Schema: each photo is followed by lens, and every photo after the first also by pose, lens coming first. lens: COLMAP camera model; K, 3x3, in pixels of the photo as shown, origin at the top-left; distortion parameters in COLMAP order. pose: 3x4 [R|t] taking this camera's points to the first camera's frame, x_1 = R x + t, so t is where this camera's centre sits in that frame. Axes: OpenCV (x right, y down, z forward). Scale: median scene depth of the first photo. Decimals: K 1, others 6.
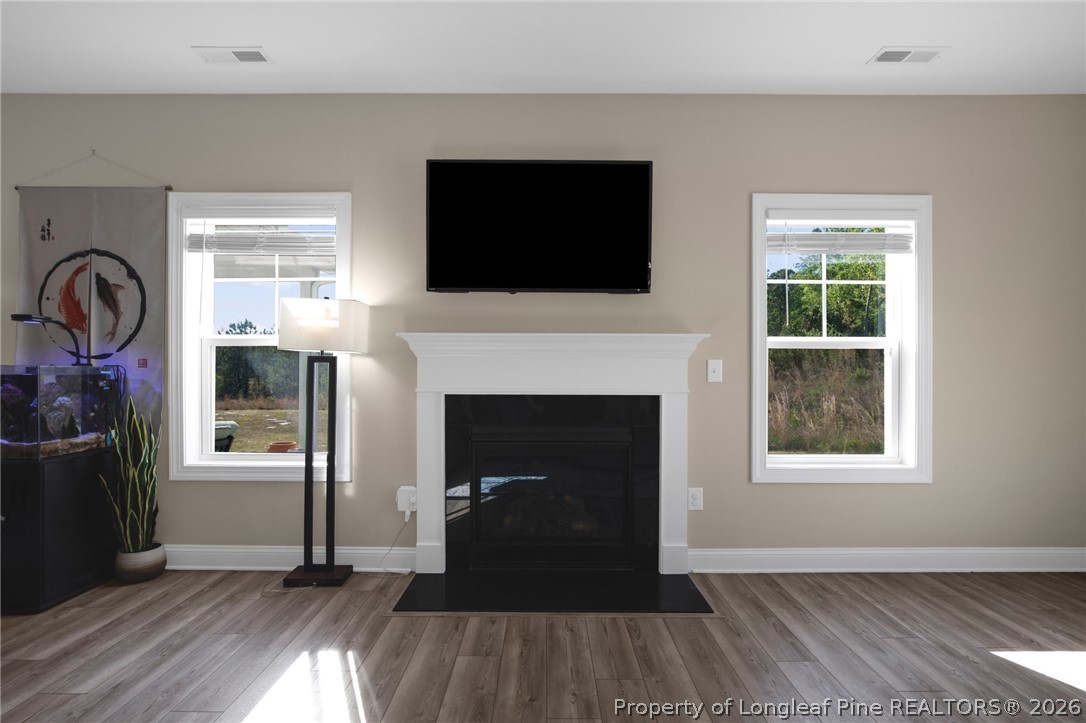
lens RADIAL K [[511.9, 0, 543.8], [0, 511.9, 372.9], [0, 0, 1]] dist [-0.011648, 0.000538]
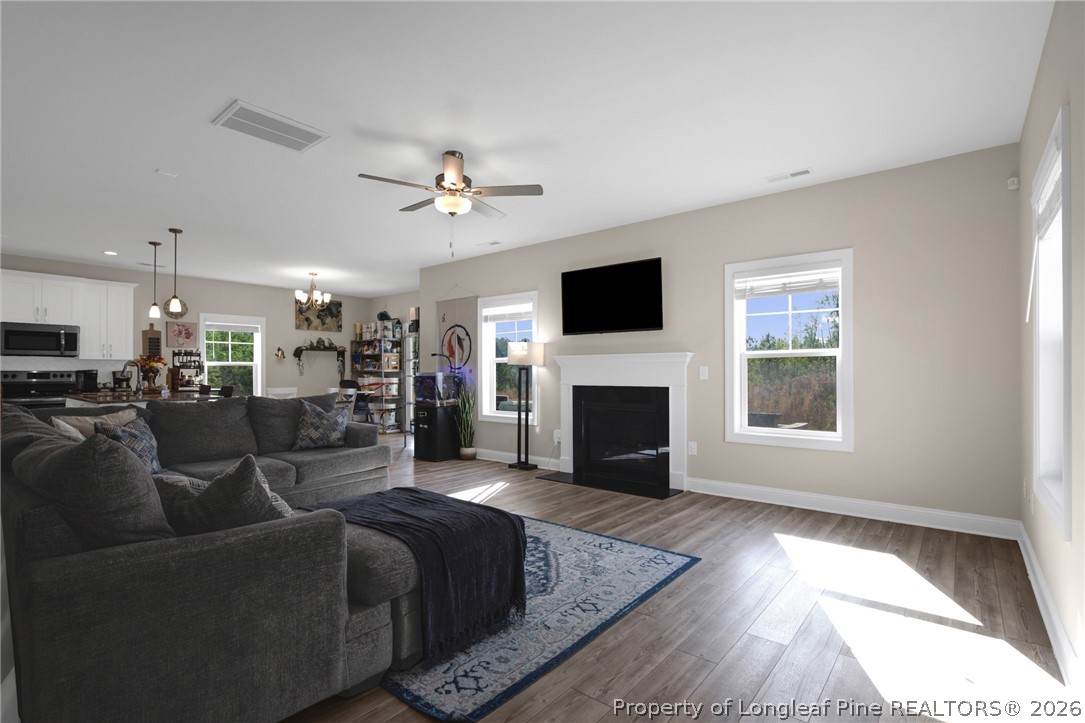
lens RADIAL K [[511.5, 0, 537.0], [0, 511.5, 369.9], [0, 0, 1]] dist [-0.011648, 0.000538]
pose [[0.764941, -0.008416, -0.644045, 1.010492], [0.001877, 0.999940, -0.010837, 0.002431], [0.644097, 0.007081, 0.764911, -0.643294]]
